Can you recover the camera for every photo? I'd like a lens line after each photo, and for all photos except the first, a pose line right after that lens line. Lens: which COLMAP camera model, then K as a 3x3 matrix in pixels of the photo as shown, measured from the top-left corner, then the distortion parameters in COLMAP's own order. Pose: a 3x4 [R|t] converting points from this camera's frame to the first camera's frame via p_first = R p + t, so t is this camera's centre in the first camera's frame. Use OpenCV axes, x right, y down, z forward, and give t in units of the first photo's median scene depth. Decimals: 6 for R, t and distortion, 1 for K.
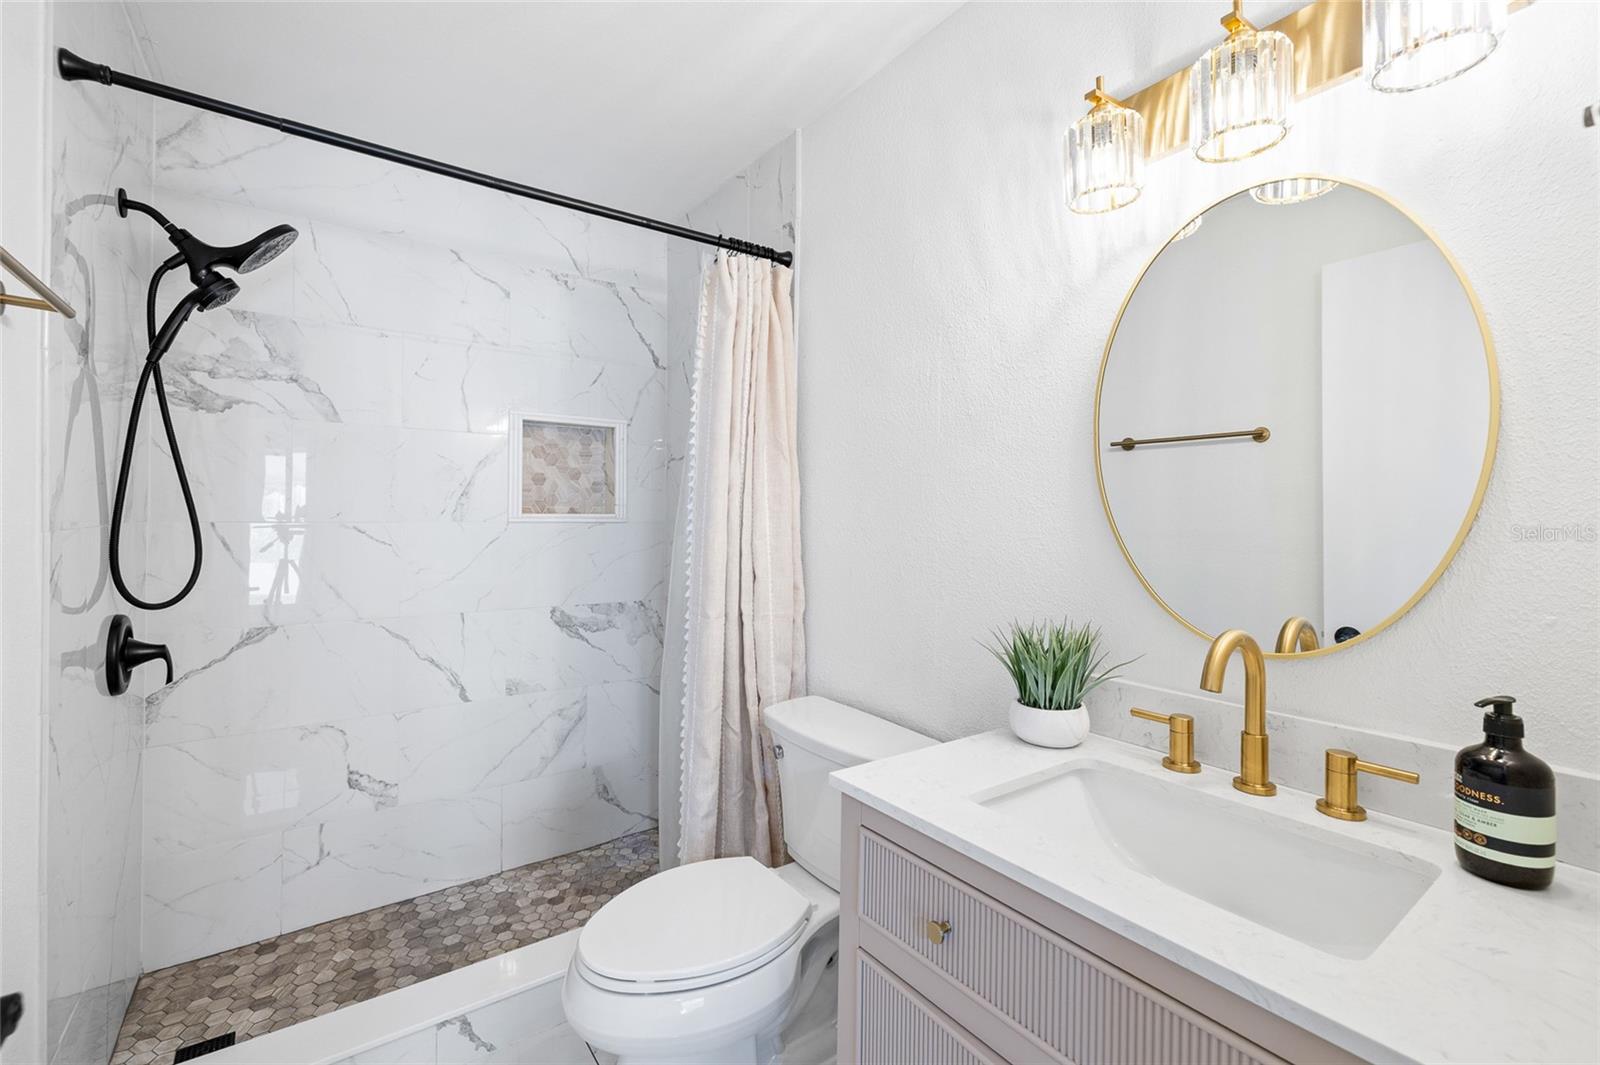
lens RADIAL K [[685.8, 0, 800.9], [0, 685.8, 527.5], [0, 0, 1]] dist [-0.000070, -0.000001]
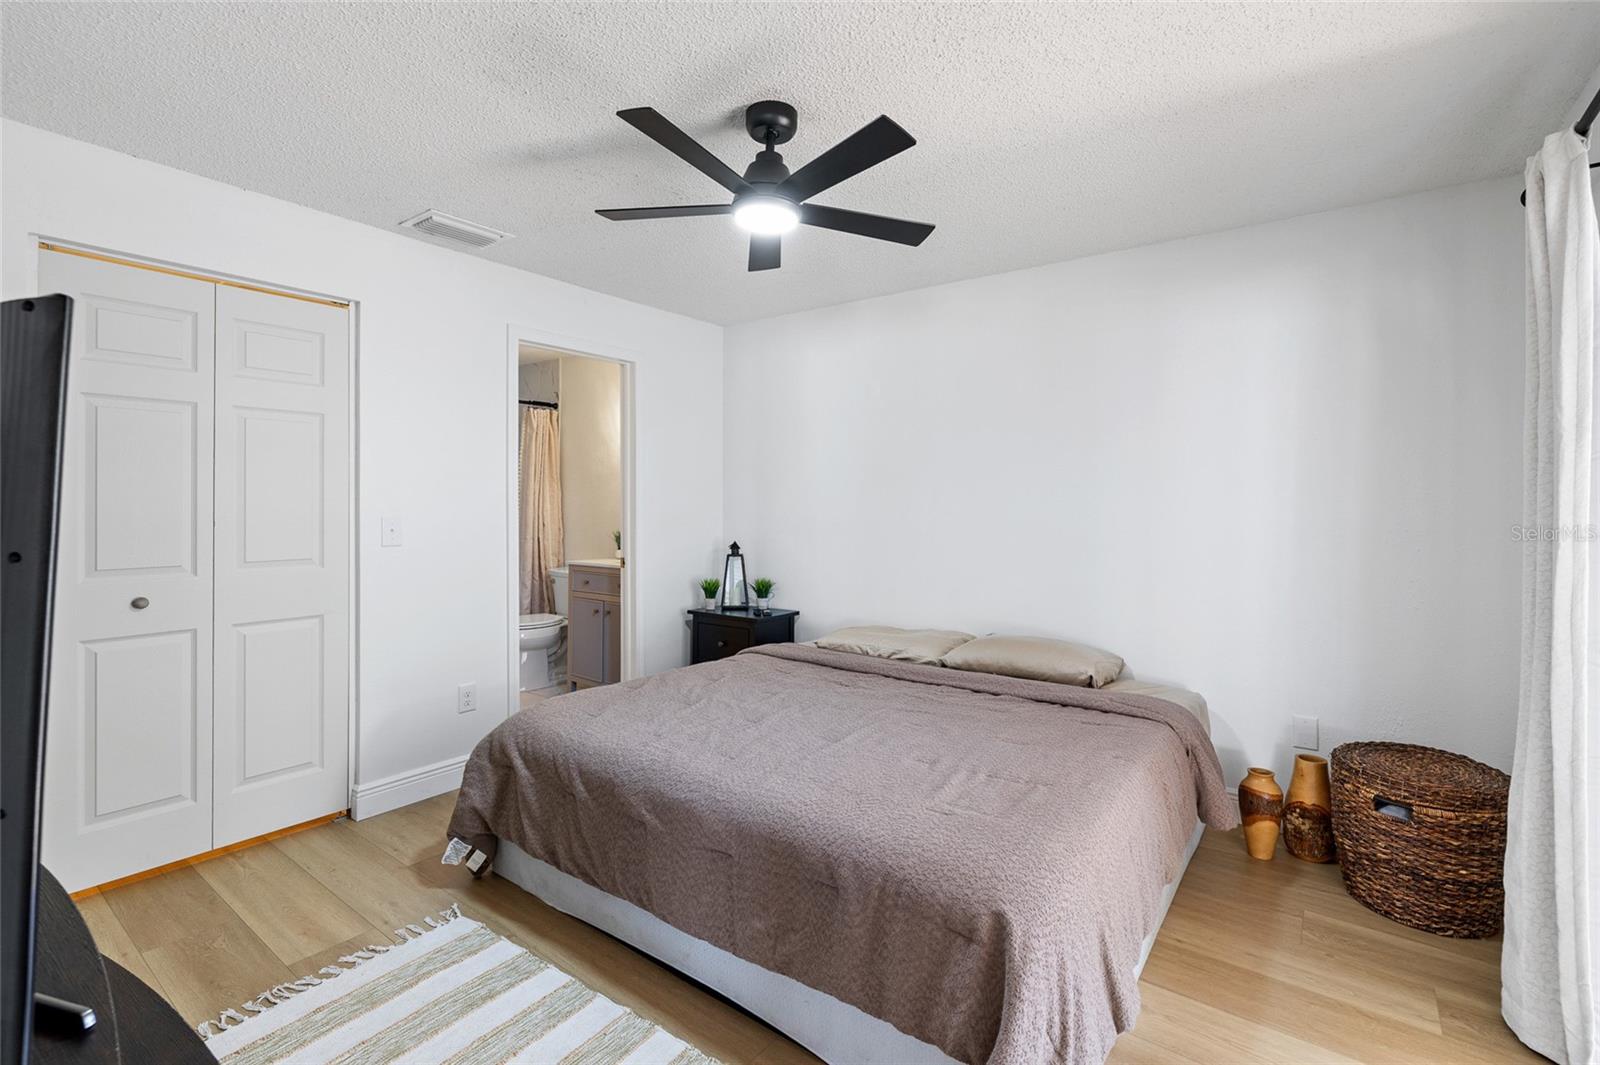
lens RADIAL K [[720.9, 0, 796.5], [0, 720.9, 521.3], [0, 0, 1]] dist [-0.000182, -0.000001]
pose [[0.956189, -0.004682, 0.292713, 0.055845], [0.004443, 0.999989, 0.001484, 0.056911], [-0.292716, -0.000119, 0.956199, -2.090596]]
